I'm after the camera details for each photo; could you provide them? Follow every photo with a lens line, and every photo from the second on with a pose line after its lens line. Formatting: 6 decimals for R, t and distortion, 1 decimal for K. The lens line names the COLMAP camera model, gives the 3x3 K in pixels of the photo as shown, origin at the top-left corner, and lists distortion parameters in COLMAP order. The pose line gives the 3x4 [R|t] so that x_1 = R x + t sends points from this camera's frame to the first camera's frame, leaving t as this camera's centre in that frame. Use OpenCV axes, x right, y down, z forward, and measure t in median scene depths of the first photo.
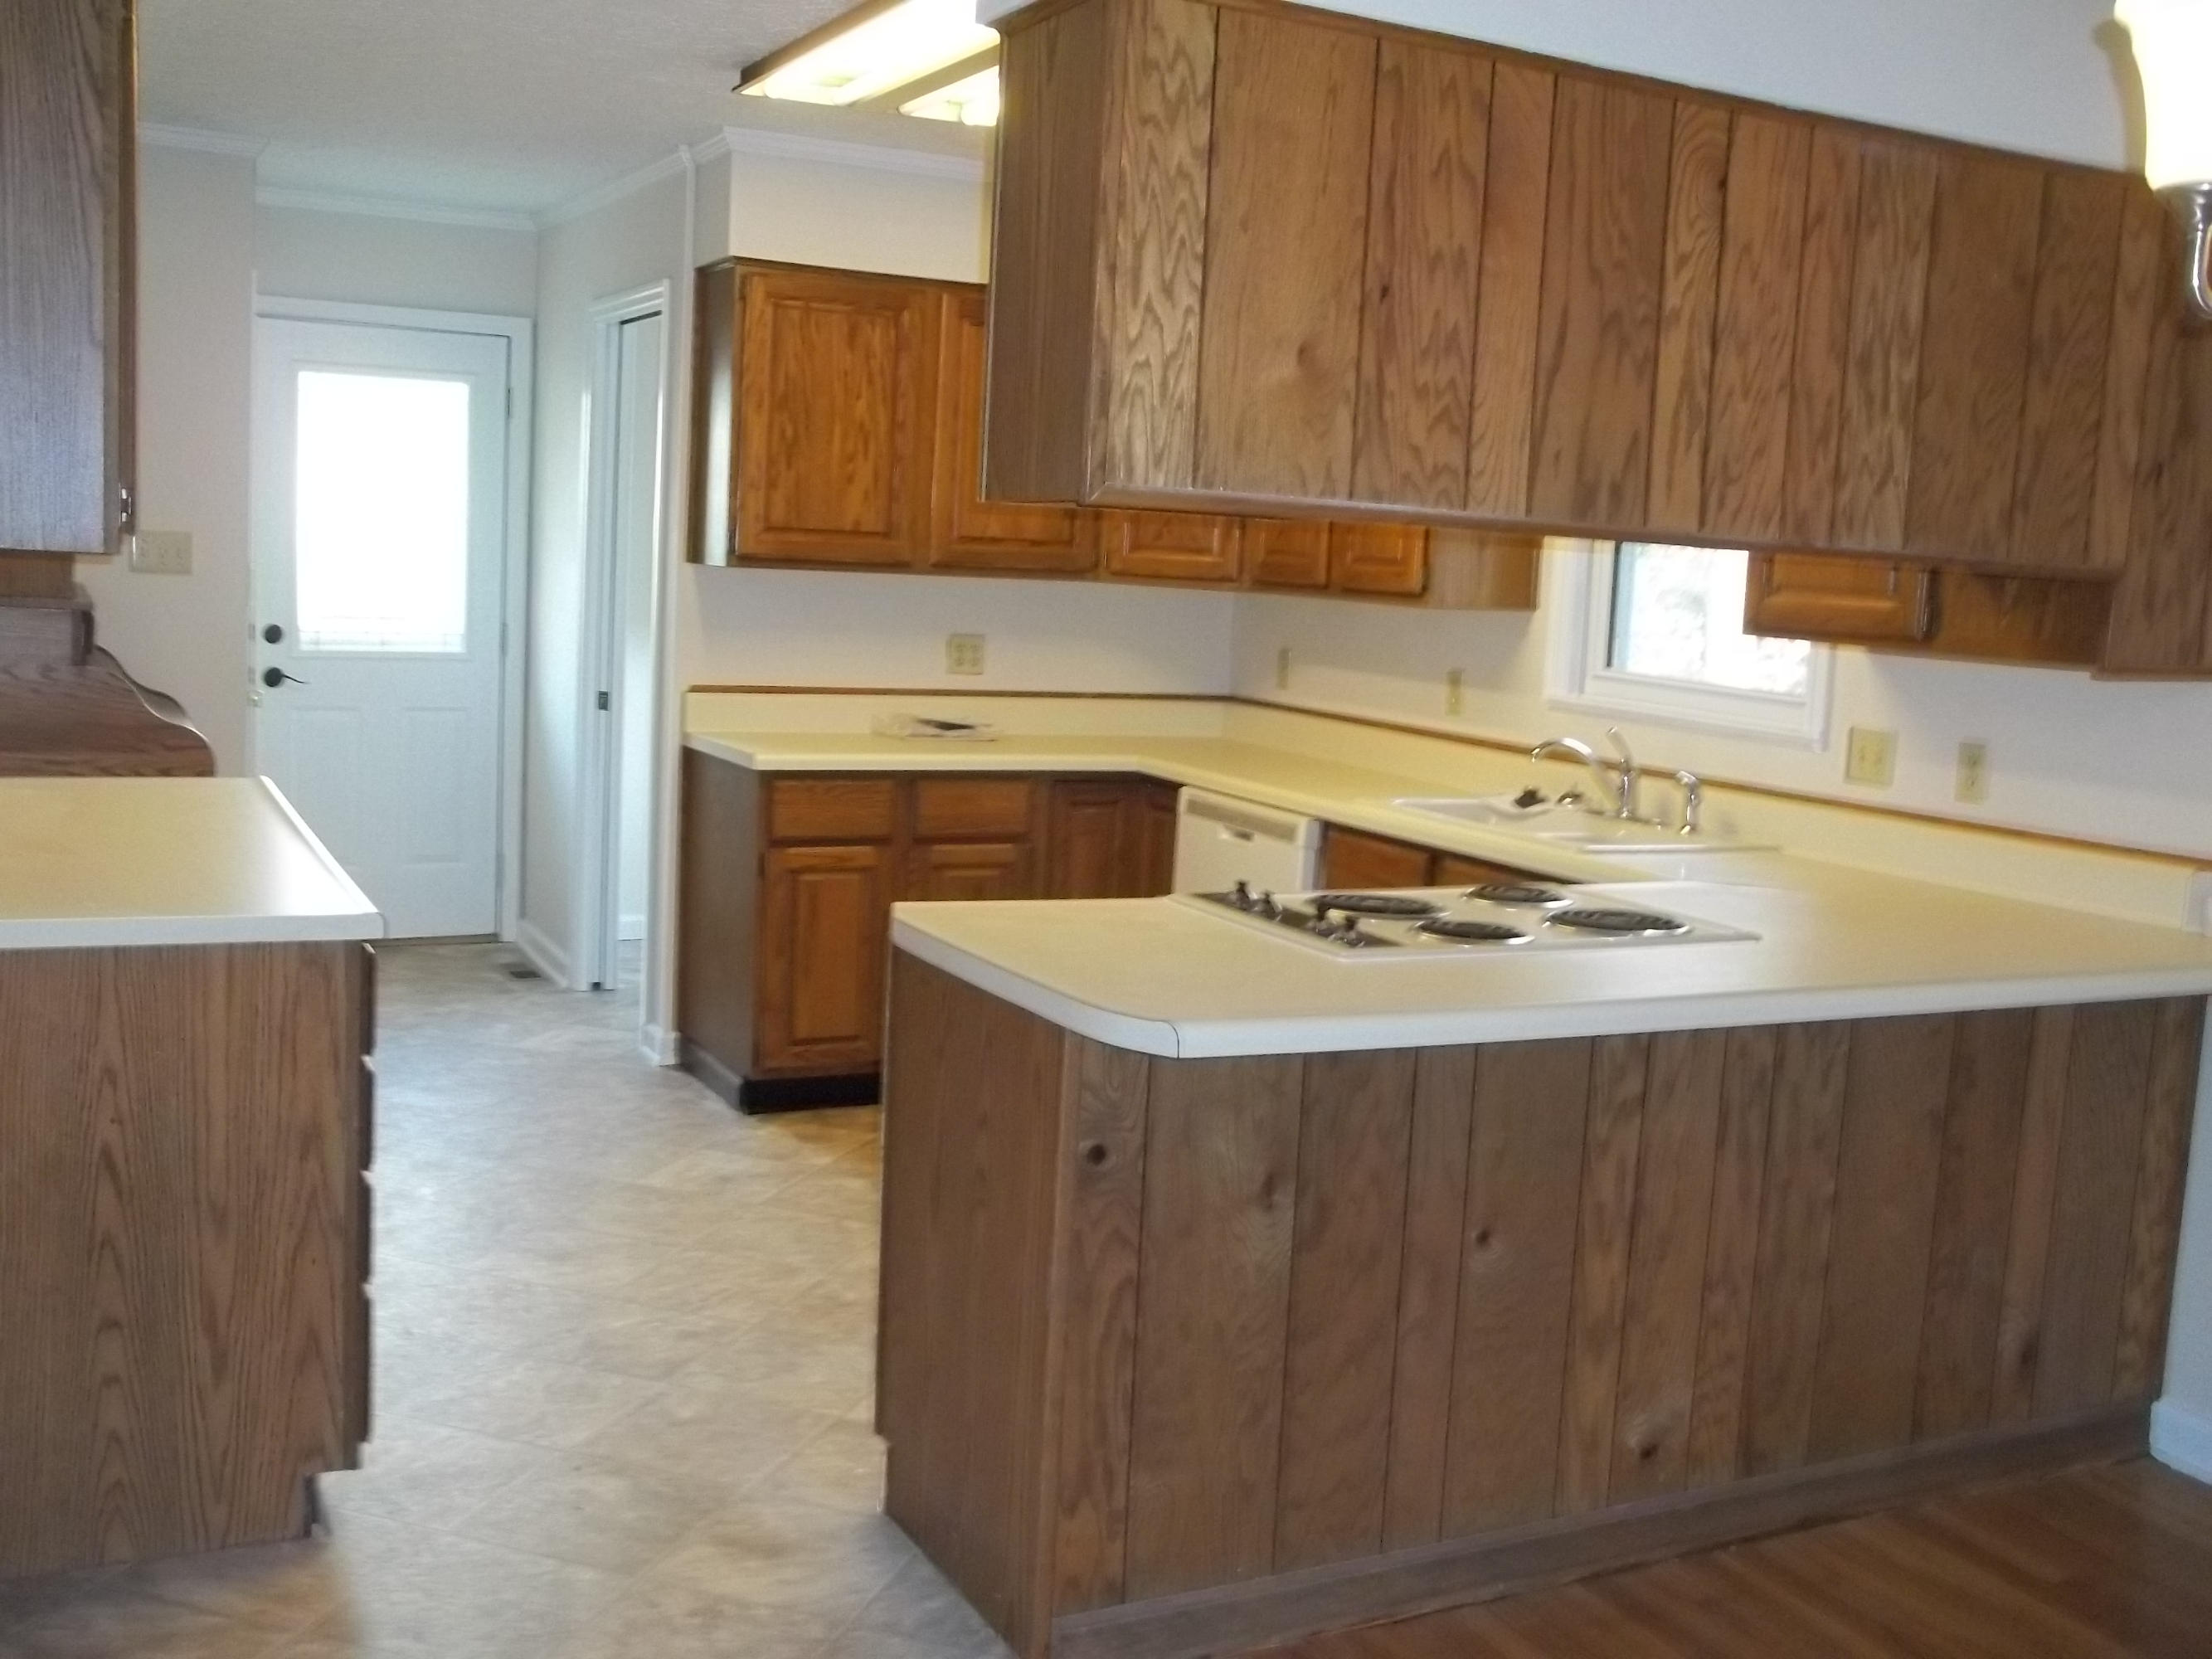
lens RADIAL K [[2188.3, 0, 1106.0], [0, 2188.3, 829.5], [0, 0, 1]] dist [-0.113277, 0.190698]
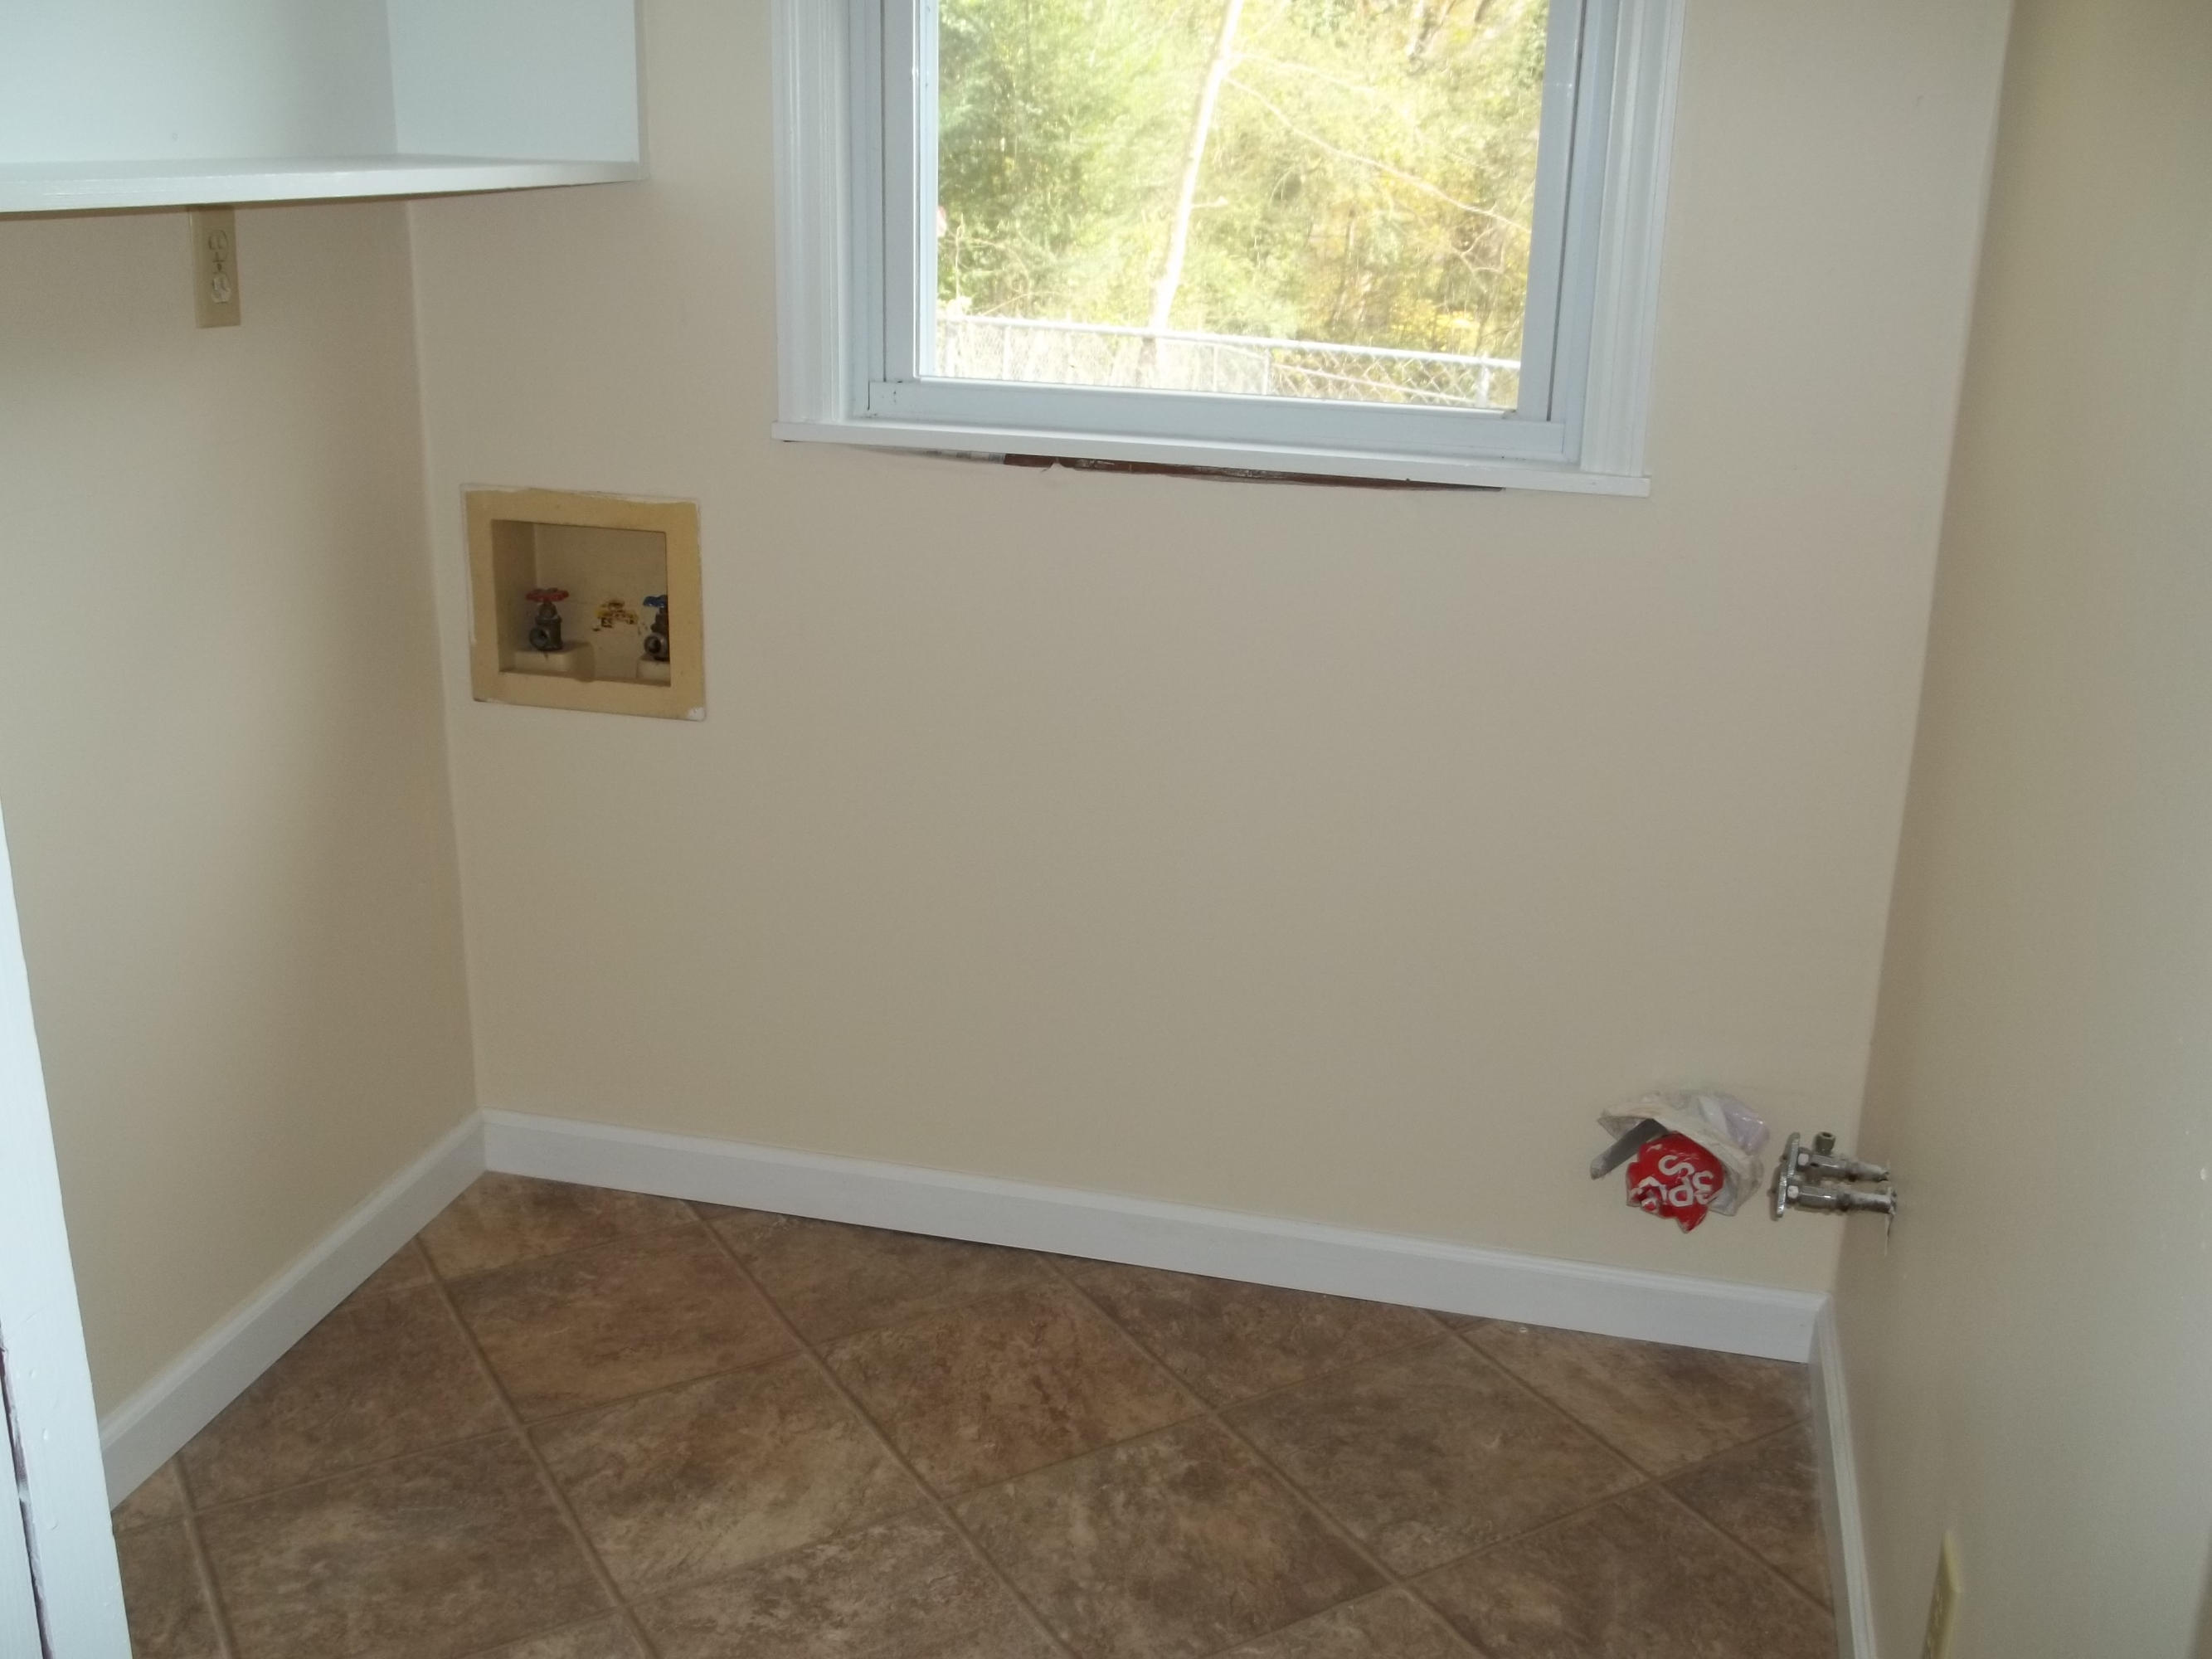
lens RADIAL K [[2205.8, 0, 1112.0], [0, 2205.8, 839.8], [0, 0, 1]] dist [-0.100461, 0.165280]
pose [[0.659497, -0.274929, 0.699627, -0.462549], [0.121144, 0.957423, 0.262040, -0.055263], [-0.741882, -0.088059, 0.664723, 0.571145]]
